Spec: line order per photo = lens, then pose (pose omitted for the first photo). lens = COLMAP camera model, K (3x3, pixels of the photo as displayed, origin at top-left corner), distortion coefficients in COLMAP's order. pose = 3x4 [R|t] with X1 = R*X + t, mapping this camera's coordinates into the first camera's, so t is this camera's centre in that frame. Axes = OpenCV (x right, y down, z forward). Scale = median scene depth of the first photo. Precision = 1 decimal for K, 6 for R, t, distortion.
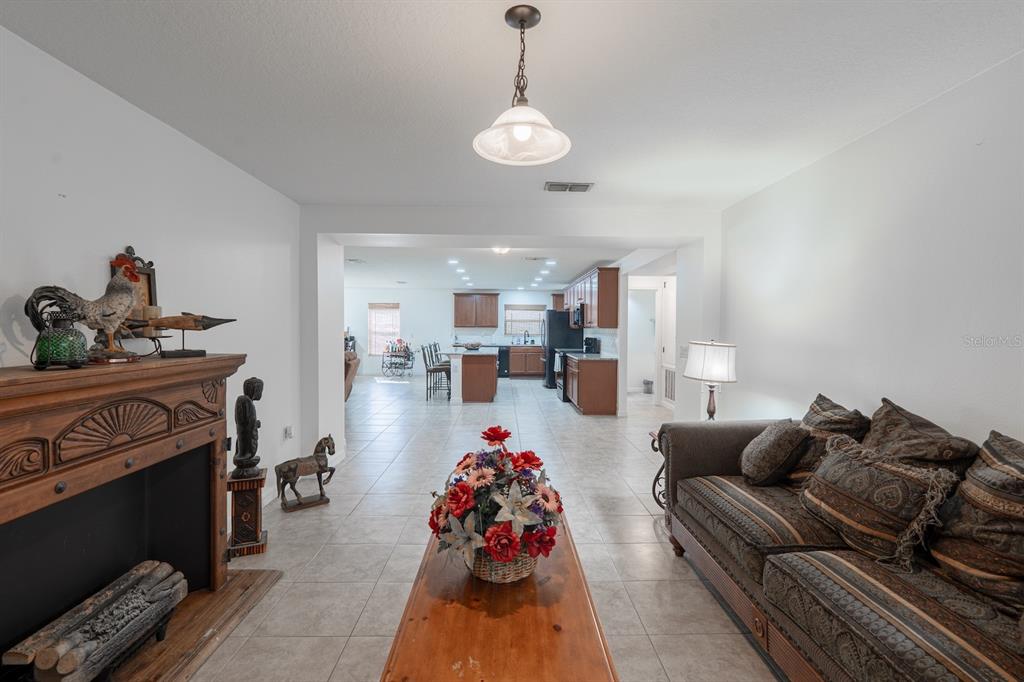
lens RADIAL K [[466.4, 0, 510.3], [0, 466.4, 337.8], [0, 0, 1]] dist [-0.004257, 0.000936]
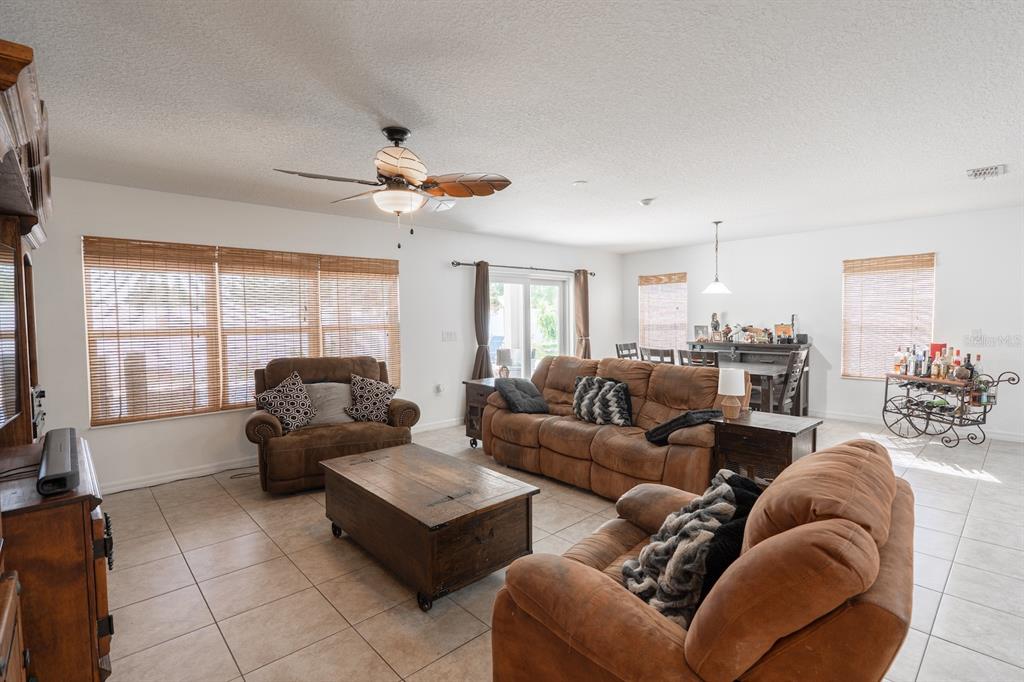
lens RADIAL K [[484.1, 0, 512.0], [0, 484.1, 335.2], [0, 0, 1]] dist [-0.002305, -0.000018]
pose [[0.668330, 0.011941, -0.743769, -0.807749], [0.000983, 0.999856, 0.016935, -0.053143], [0.743864, -0.012049, 0.668222, 2.134984]]
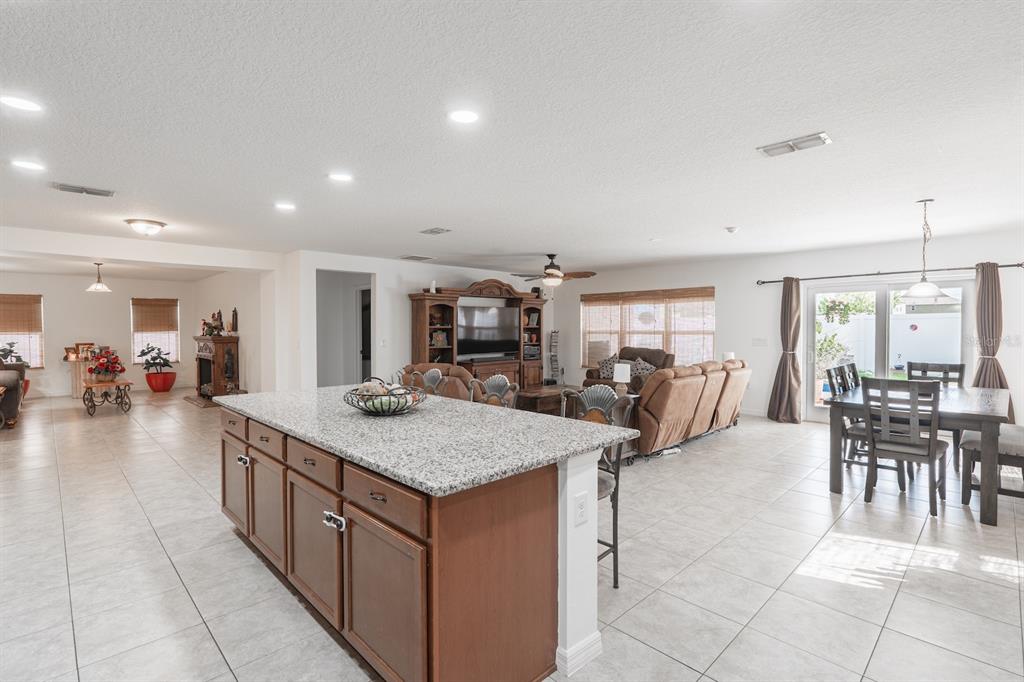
lens RADIAL K [[481.5, 0, 512.0], [0, 481.5, 338.4], [0, 0, 1]] dist [-0.000120, 0.000871]
pose [[-0.725077, 0.010702, -0.688585, 0.197484], [-0.018451, 0.999218, 0.034958, -0.098280], [0.688421, 0.038052, -0.724313, 4.348638]]
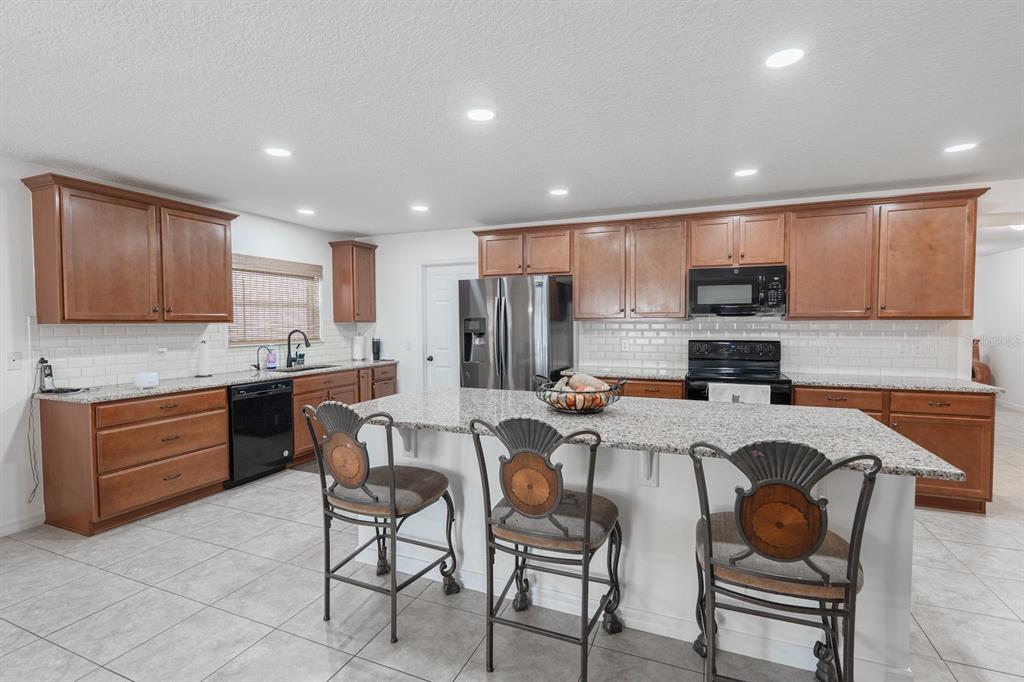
lens RADIAL K [[478.7, 0, 509.7], [0, 478.7, 339.1], [0, 0, 1]] dist [-0.003894, 0.000351]
pose [[0.402458, -0.041613, 0.914492, -1.149696], [0.027046, 0.999071, 0.033559, -0.078688], [-0.915039, 0.011227, 0.403210, 3.241646]]
